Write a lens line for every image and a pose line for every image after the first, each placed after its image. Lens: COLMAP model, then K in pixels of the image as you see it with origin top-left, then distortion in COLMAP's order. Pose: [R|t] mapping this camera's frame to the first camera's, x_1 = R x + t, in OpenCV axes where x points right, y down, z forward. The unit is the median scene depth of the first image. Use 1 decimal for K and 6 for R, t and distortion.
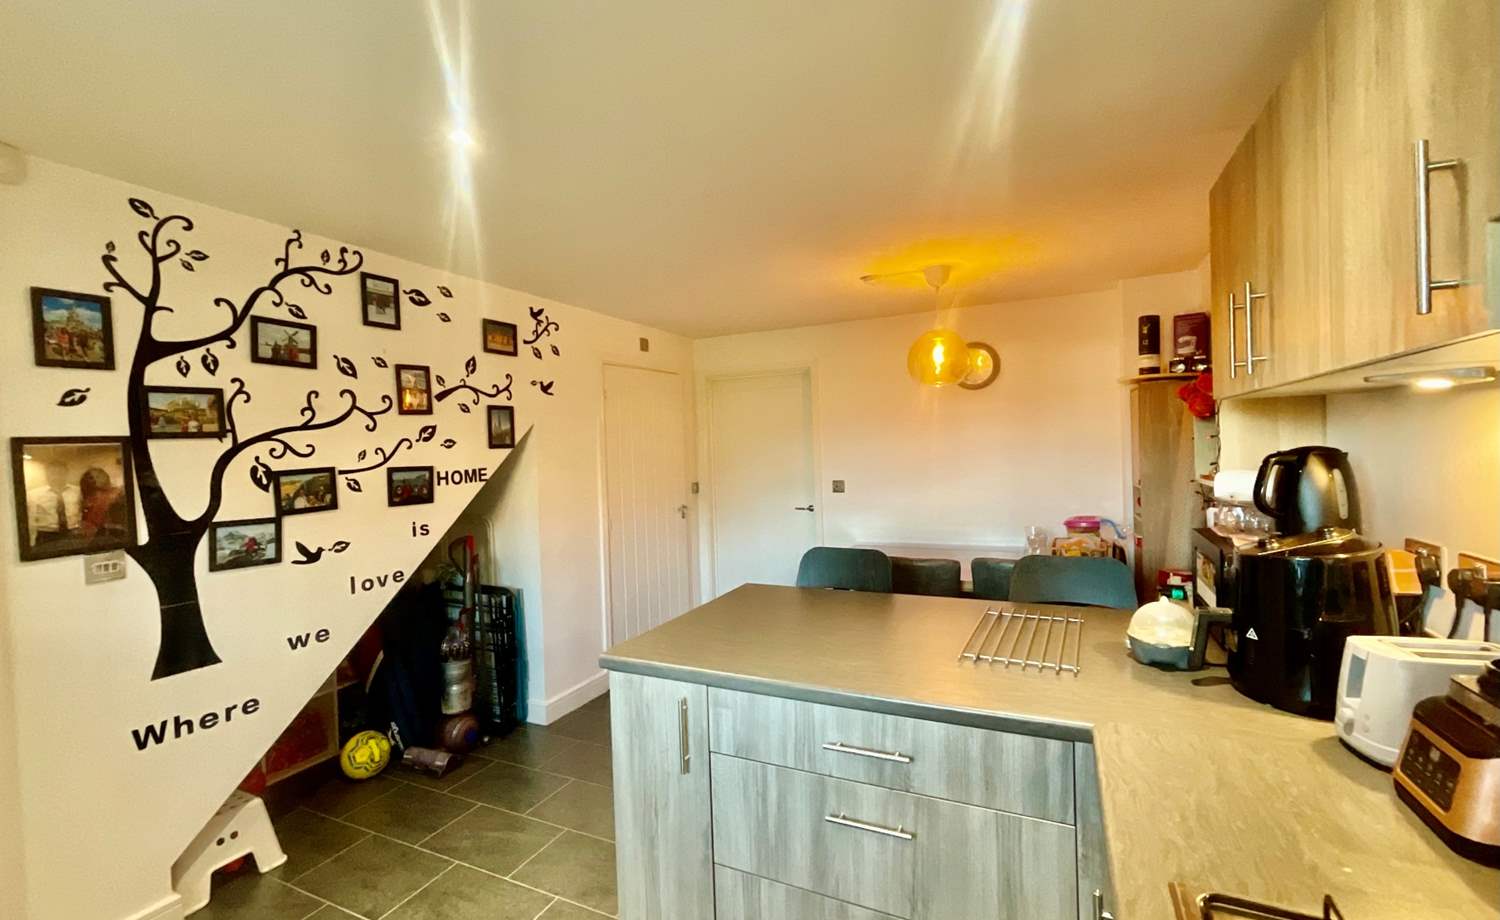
lens RADIAL K [[613.0, 0, 759.4], [0, 613.0, 464.0], [0, 0, 1]] dist [-0.009113, 0.000756]
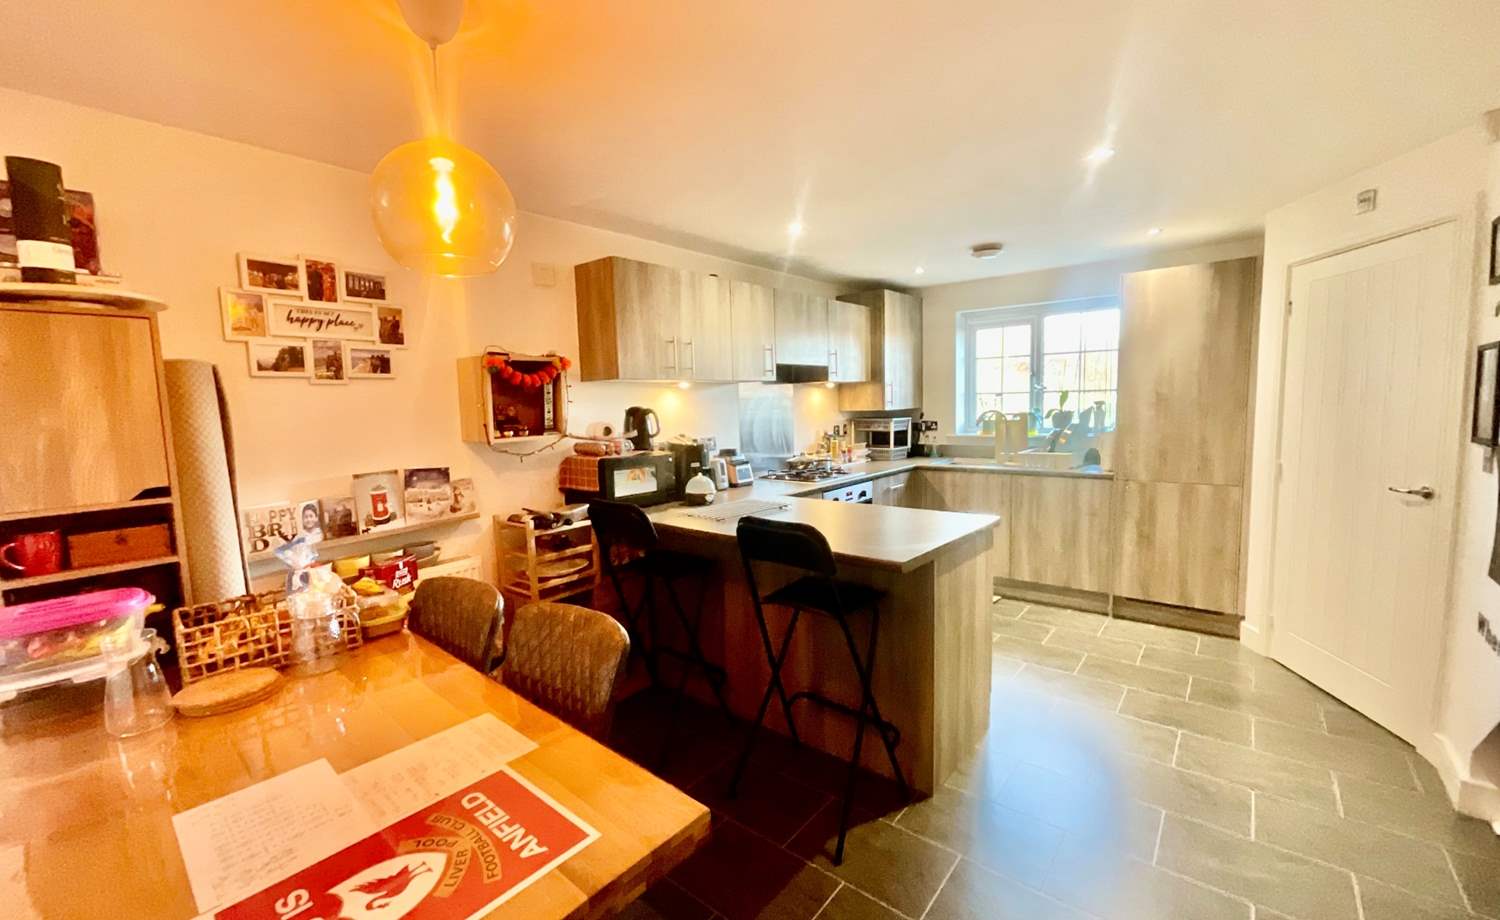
lens RADIAL K [[613.0, 0, 751.1], [0, 613.0, 461.6], [0, 0, 1]] dist [-0.009113, 0.000756]
pose [[-0.967997, 0.035742, 0.248403, -0.032129], [0.066404, 0.991006, 0.116176, -0.036820], [-0.242016, 0.128953, -0.961665, 1.866319]]
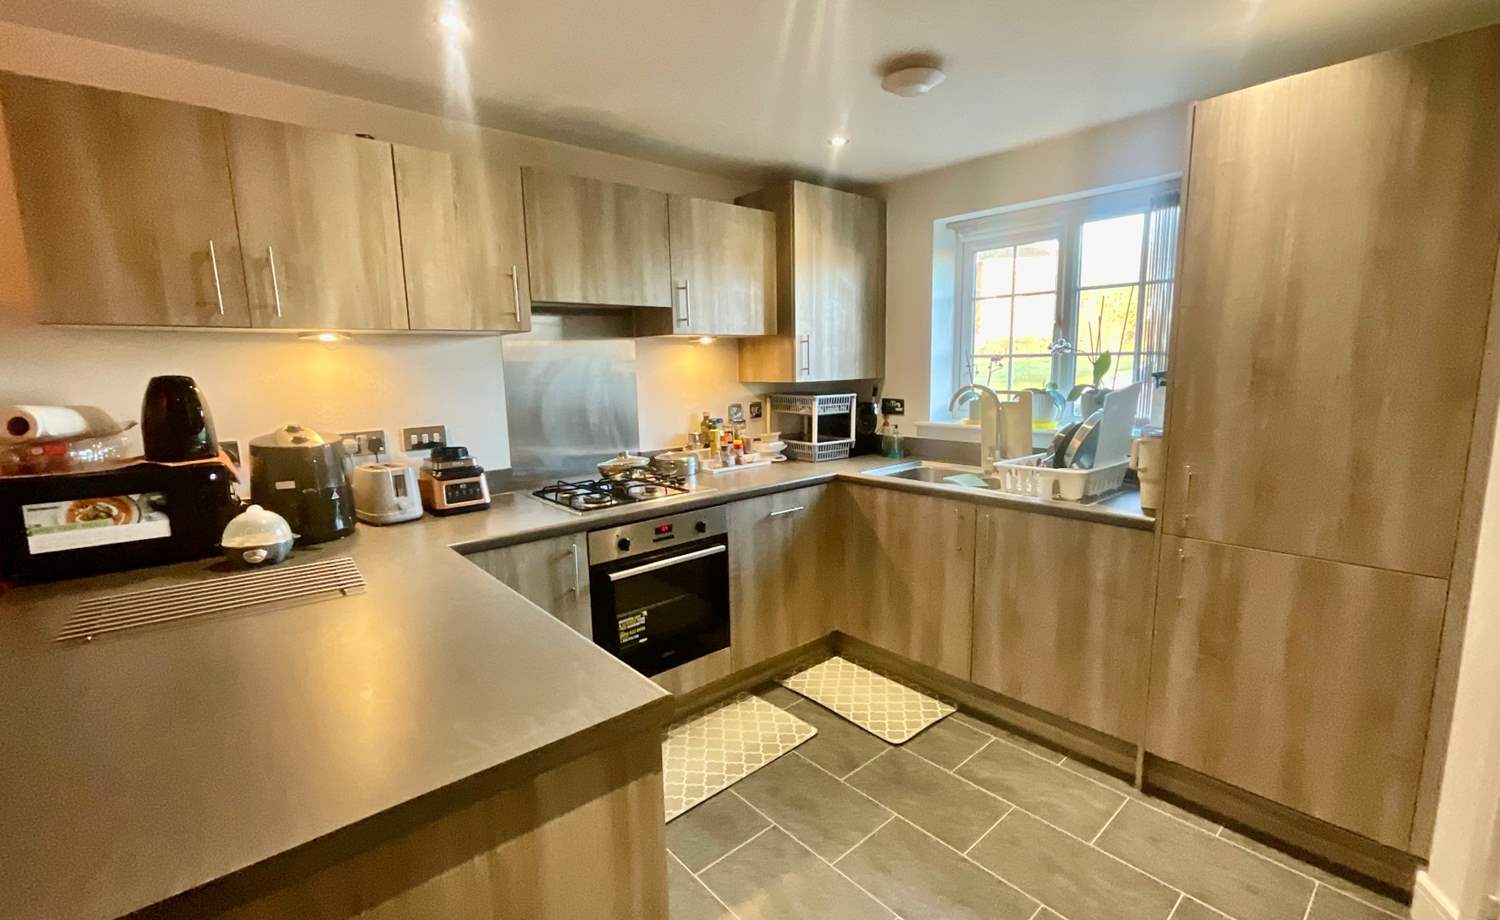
lens RADIAL K [[647.4, 0, 751.4], [0, 647.4, 460.7], [0, 0, 1]] dist [0.000372, -0.002054]
pose [[-0.918340, -0.011200, 0.395633, -0.404950], [0.057879, 0.985053, 0.162234, -0.002797], [-0.391536, 0.171885, -0.903966, 1.053988]]
